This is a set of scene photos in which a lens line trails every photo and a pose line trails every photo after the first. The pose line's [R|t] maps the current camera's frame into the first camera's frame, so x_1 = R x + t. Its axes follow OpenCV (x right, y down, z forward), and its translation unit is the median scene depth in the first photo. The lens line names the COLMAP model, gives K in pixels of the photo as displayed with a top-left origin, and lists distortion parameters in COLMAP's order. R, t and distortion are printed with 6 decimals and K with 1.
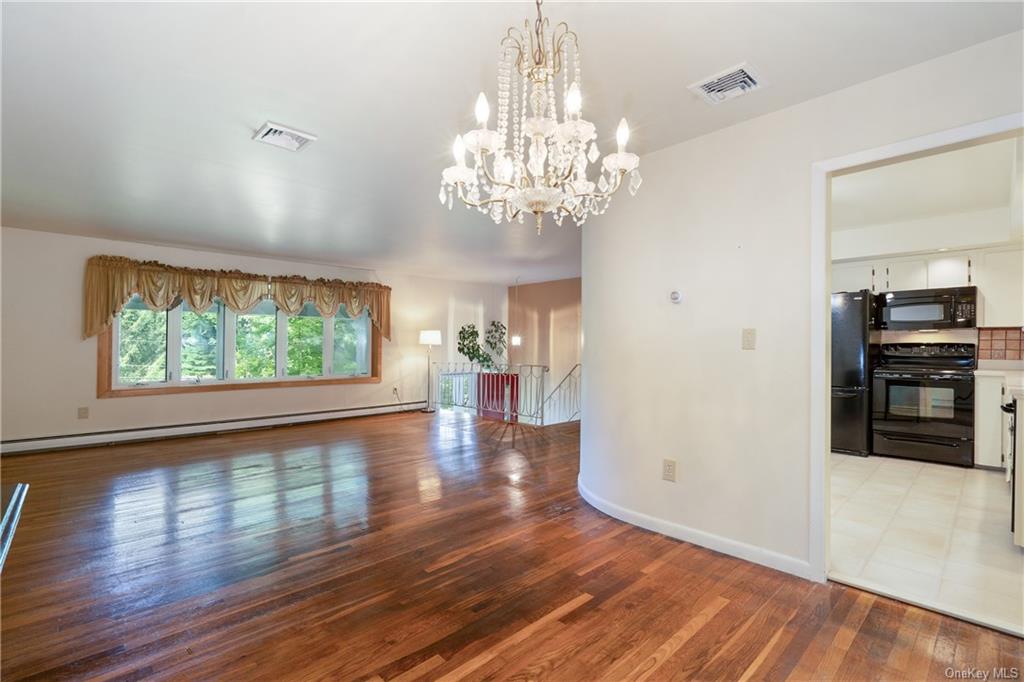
lens RADIAL K [[463.4, 0, 512.0], [0, 463.4, 341.0], [0, 0, 1]] dist [0.000202, 0.000025]
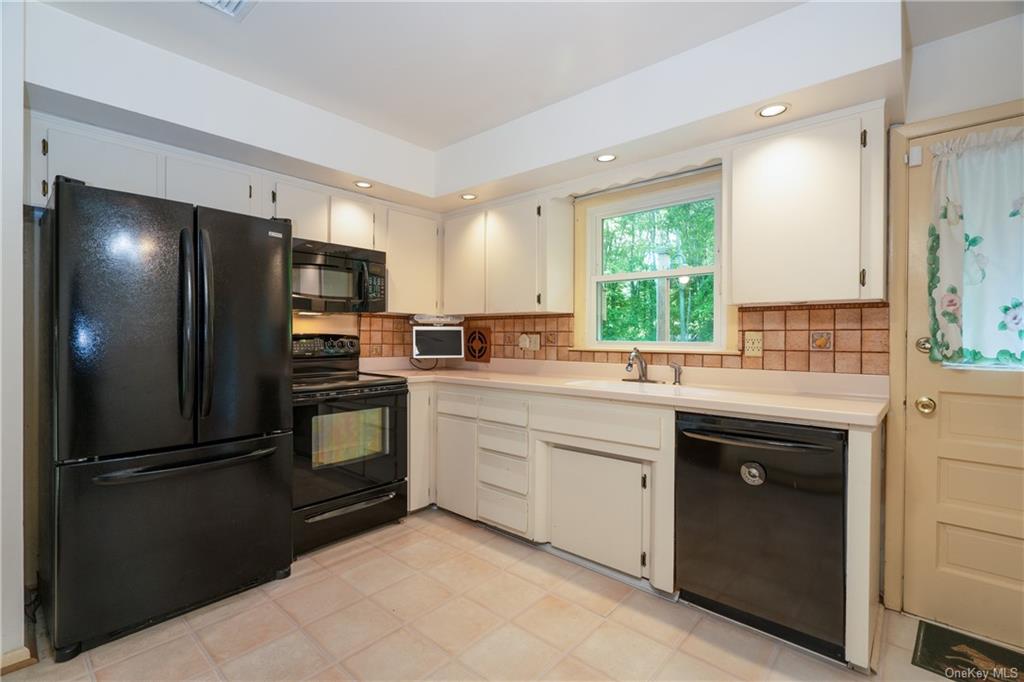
lens RADIAL K [[463.4, 0, 512.0], [0, 463.4, 341.0], [0, 0, 1]] dist [0.000202, 0.000025]
pose [[-0.092634, -0.009094, 0.995659, 0.289159], [-0.012210, 0.999893, 0.007997, 0.005616], [-0.995625, -0.011416, -0.092735, 0.854825]]
